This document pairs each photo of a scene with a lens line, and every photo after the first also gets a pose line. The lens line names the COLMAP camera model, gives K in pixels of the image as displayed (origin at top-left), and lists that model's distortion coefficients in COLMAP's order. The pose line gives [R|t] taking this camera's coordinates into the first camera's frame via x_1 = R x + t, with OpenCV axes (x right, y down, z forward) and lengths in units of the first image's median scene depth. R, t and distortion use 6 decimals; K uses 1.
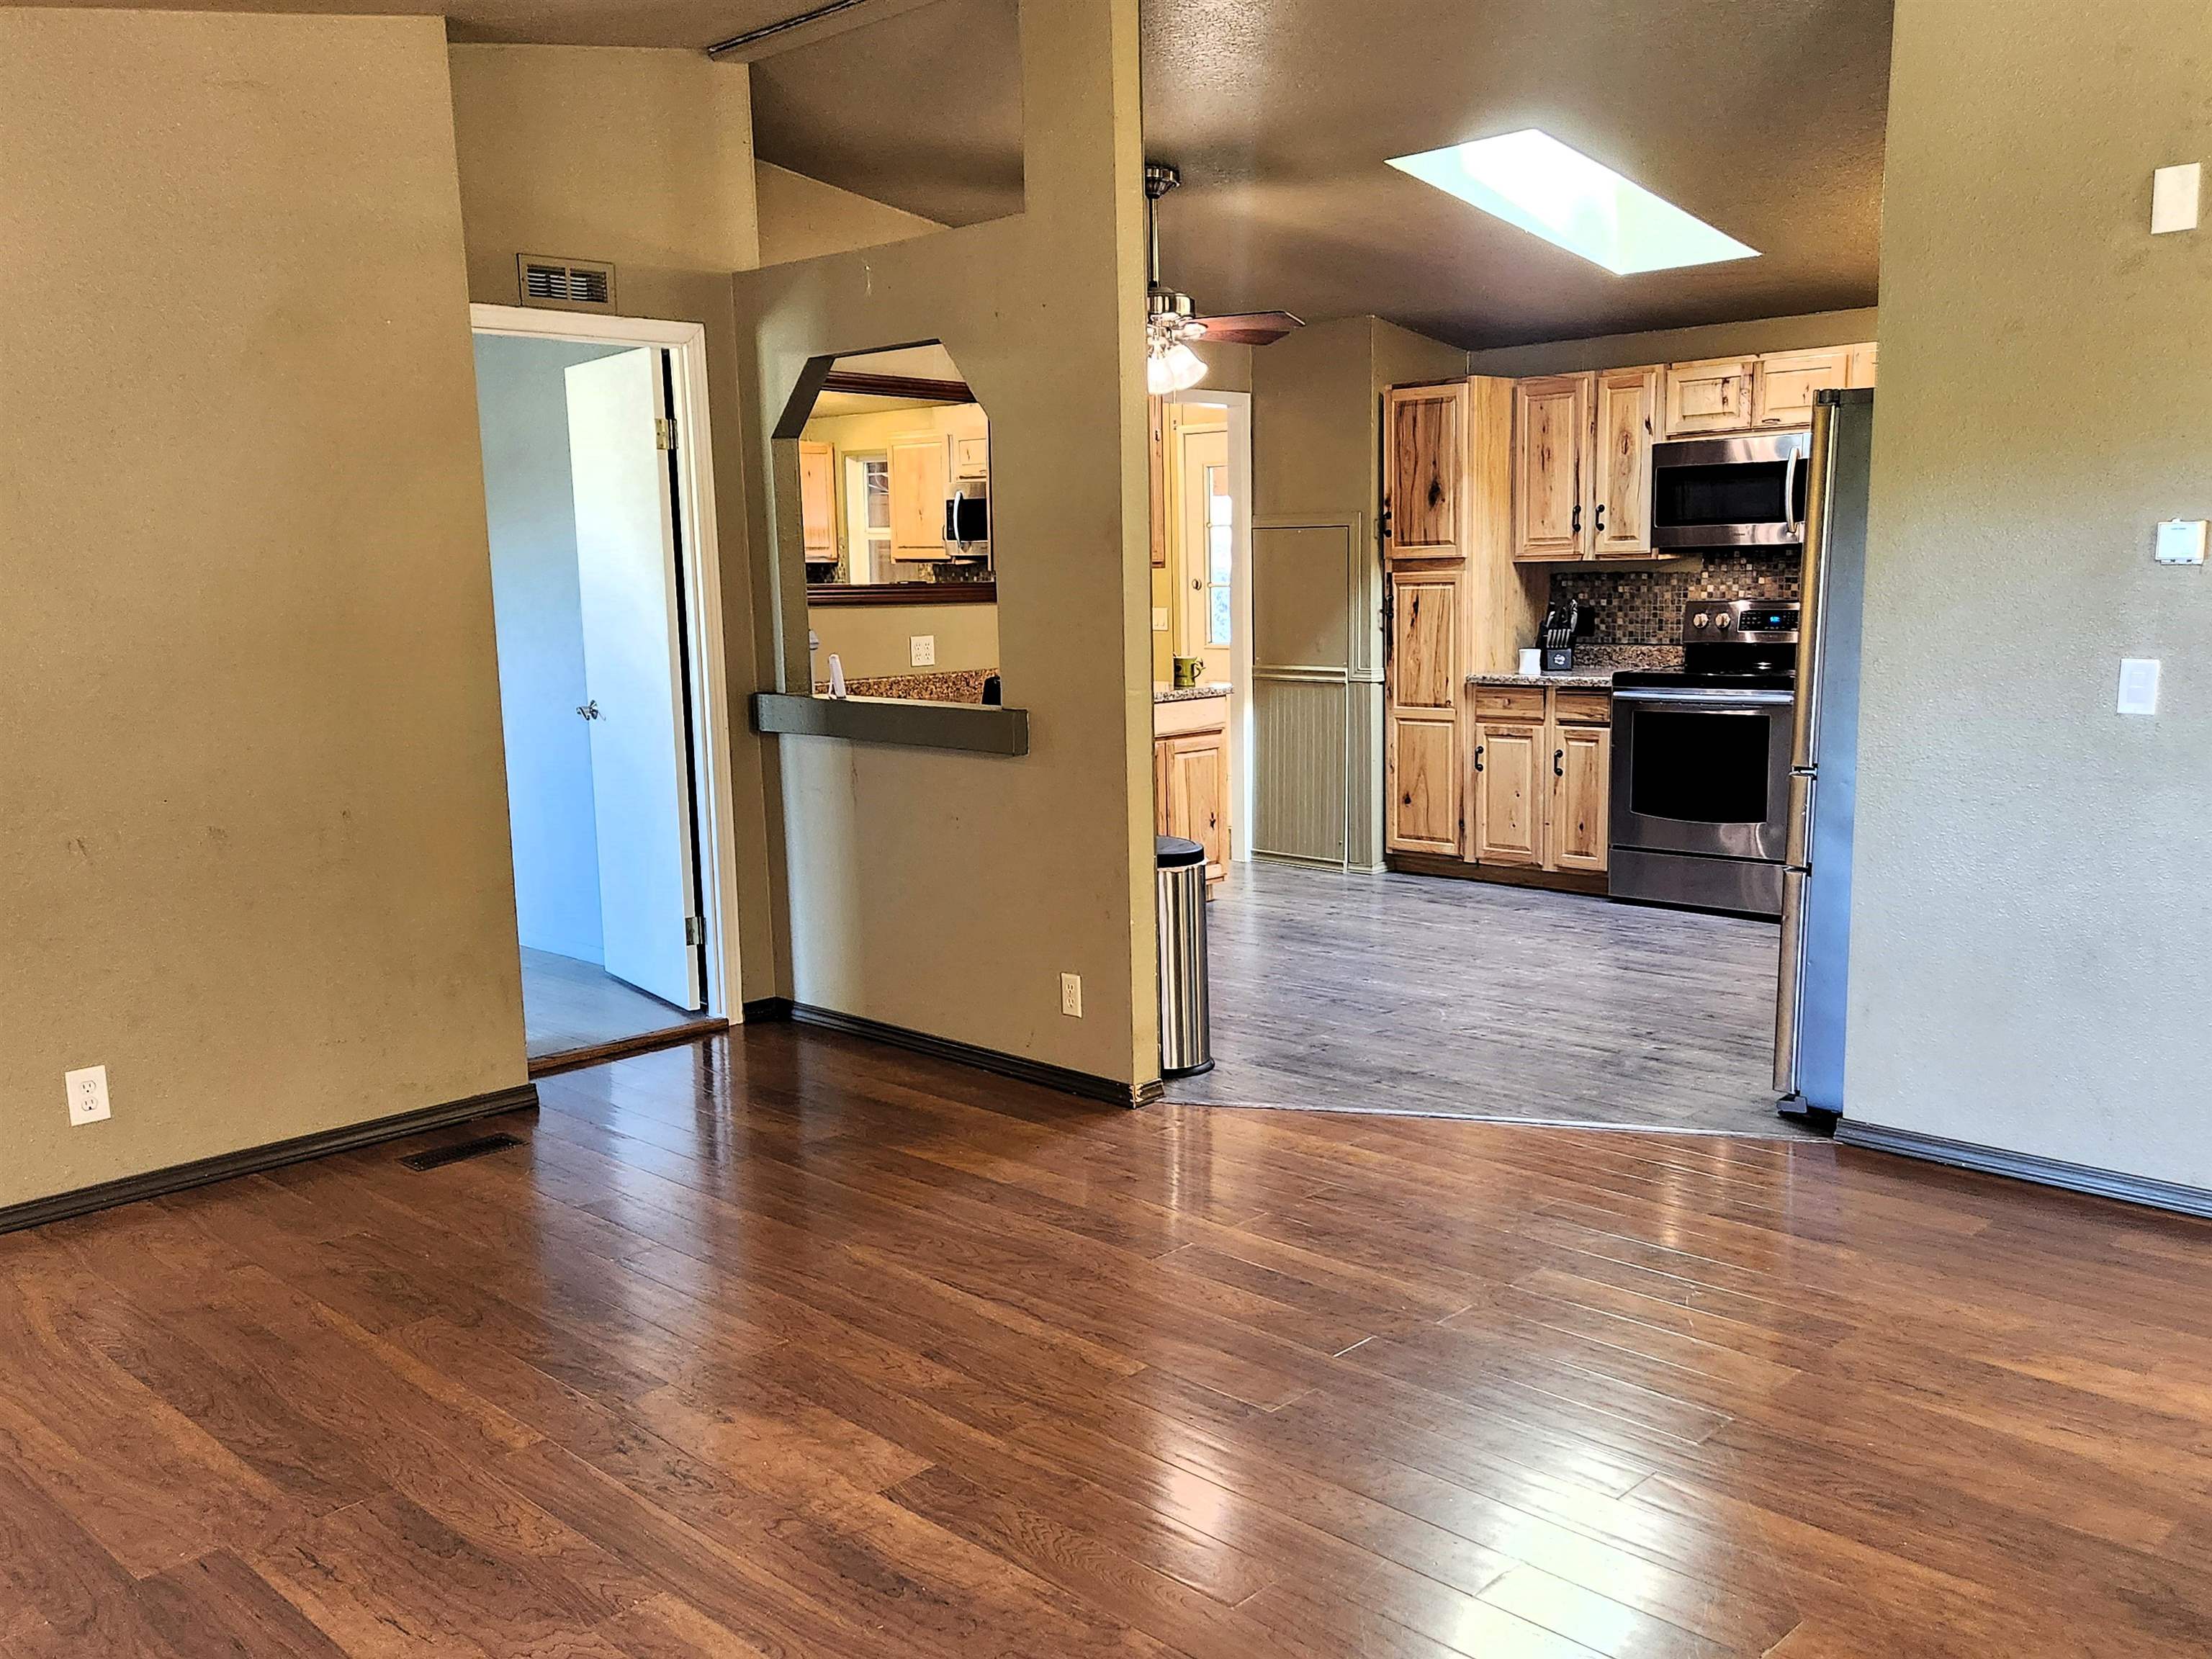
lens RADIAL K [[1809.7, 0, 1107.5], [0, 1809.7, 834.5], [0, 0, 1]] dist [0.003006, 0.000449]
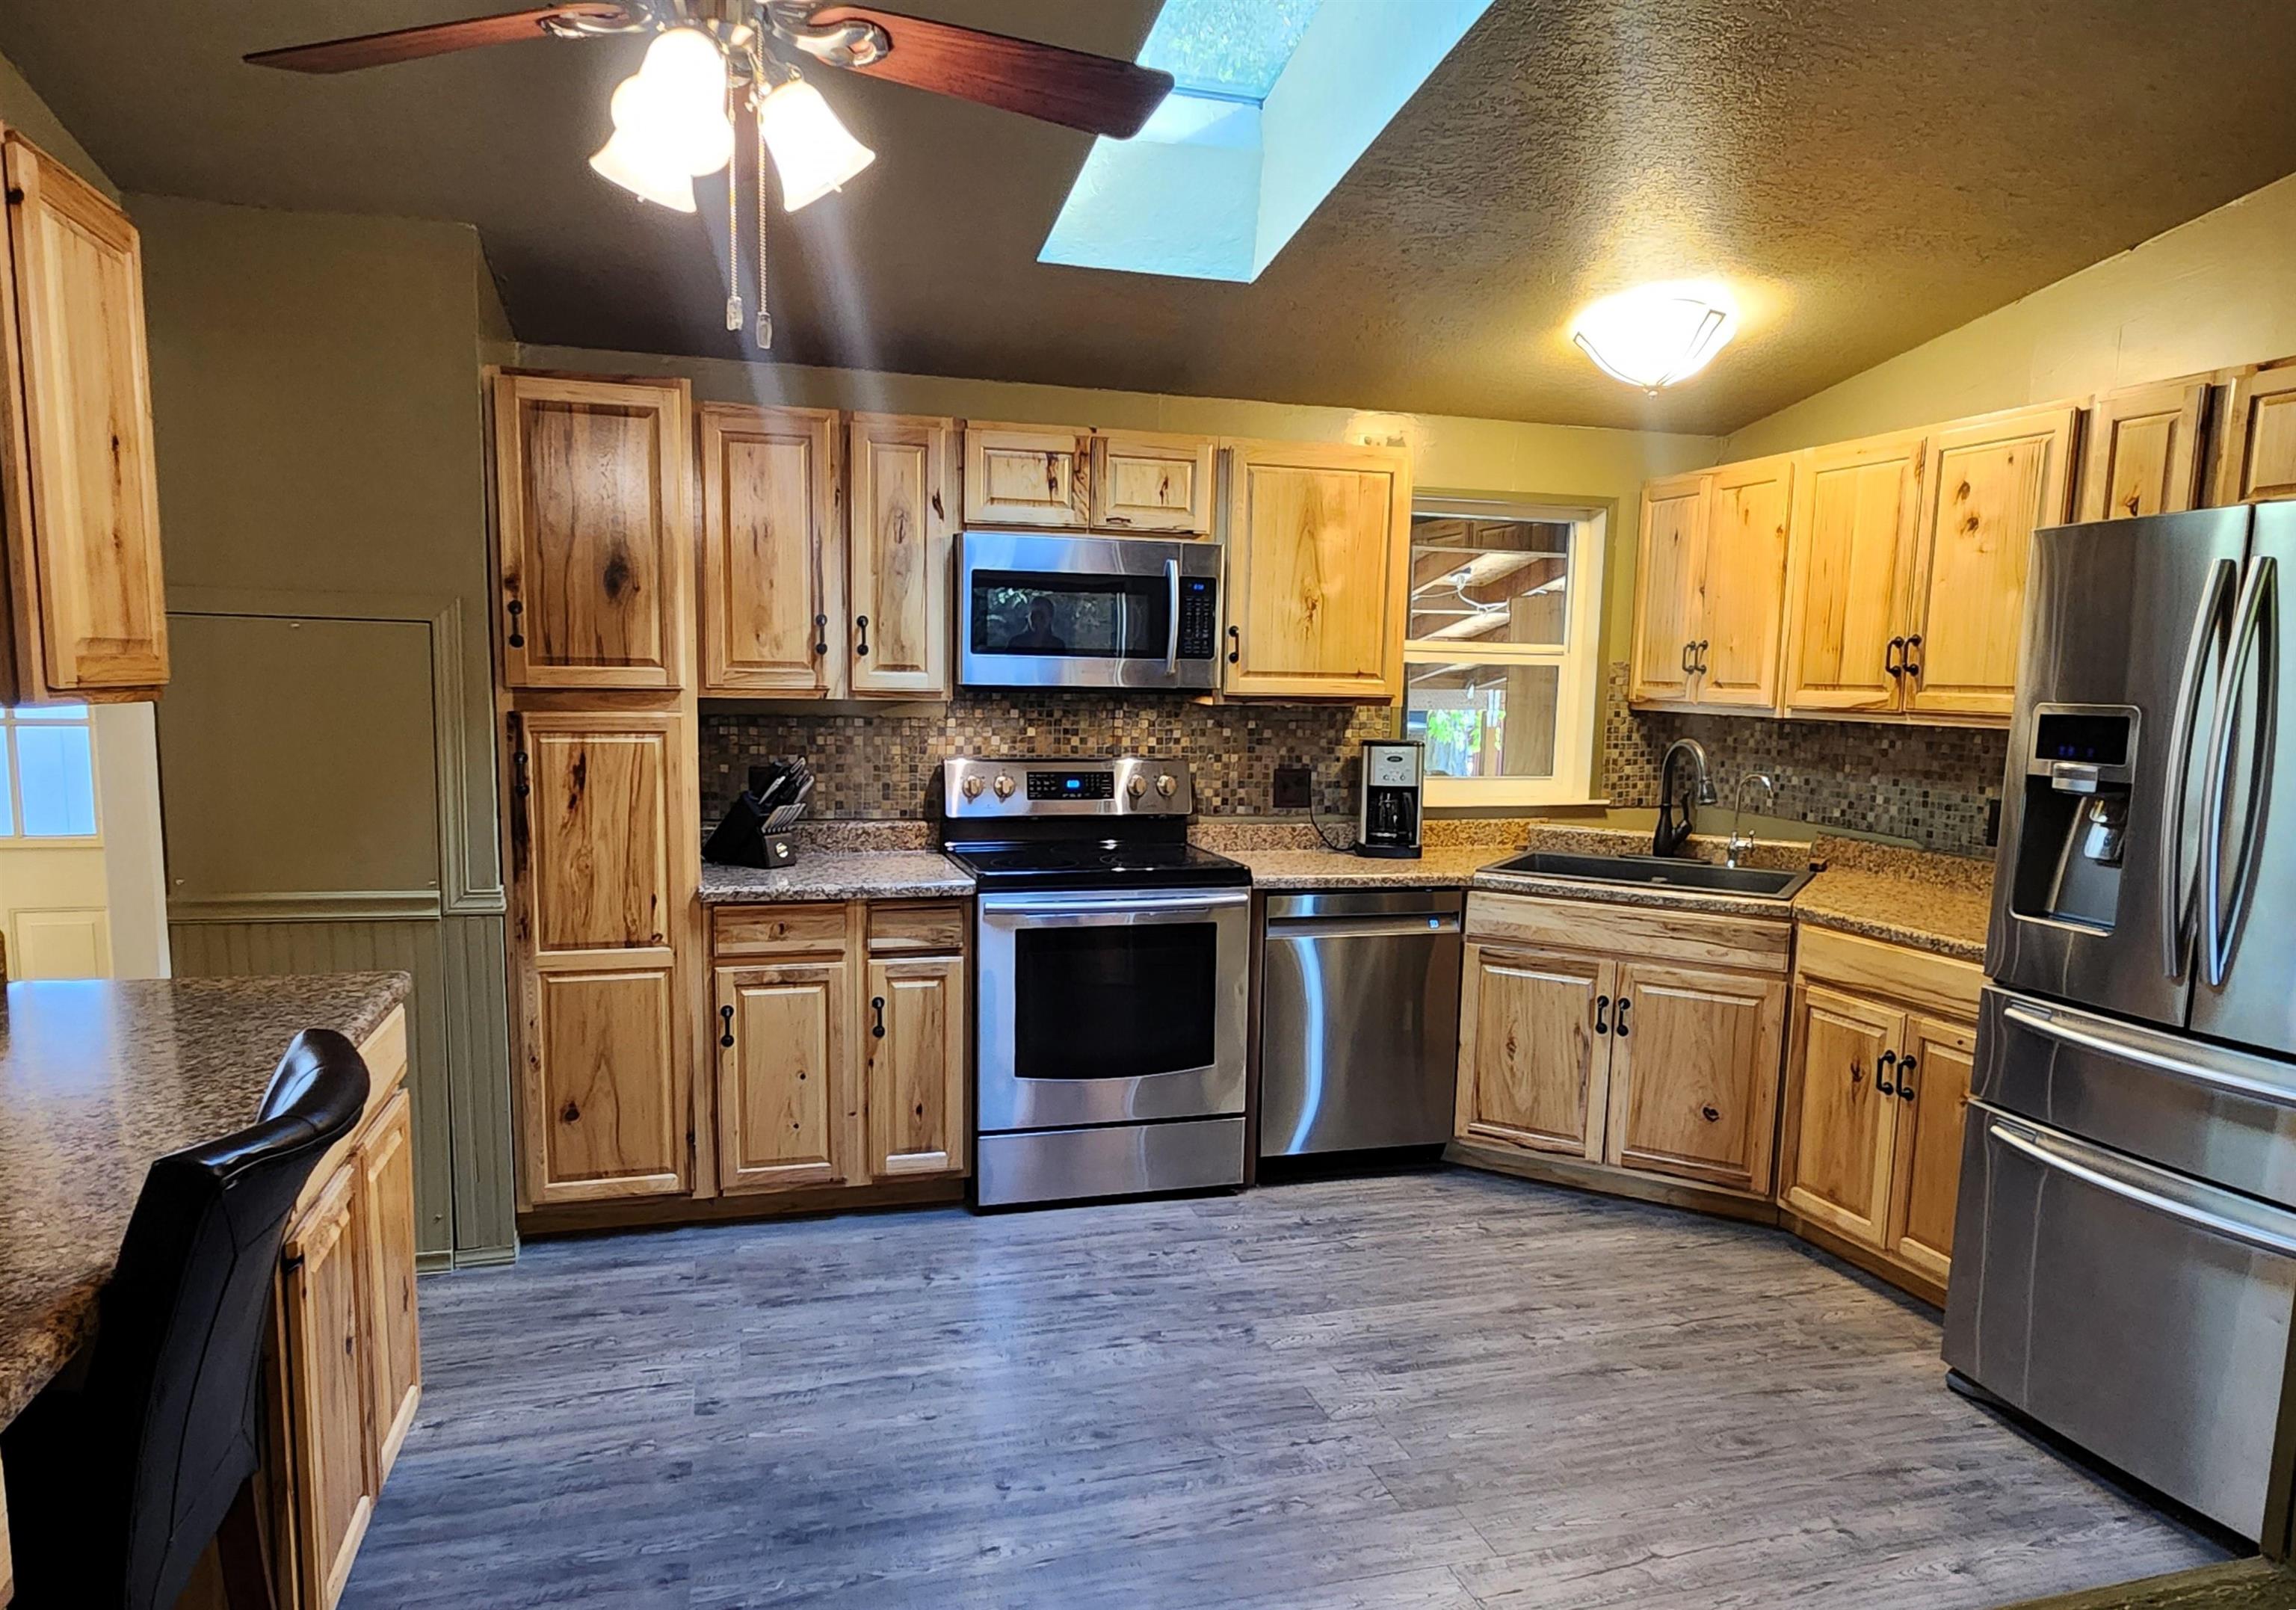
lens RADIAL K [[1461.3, 0, 1158.6], [0, 1461.3, 861.4], [0, 0, 1]] dist [-0.002940, -0.000532]
pose [[0.488583, -0.077356, 0.869081, -0.138622], [0.097949, 0.994629, 0.033466, -0.097634], [-0.867002, 0.068774, 0.493536, 0.631260]]
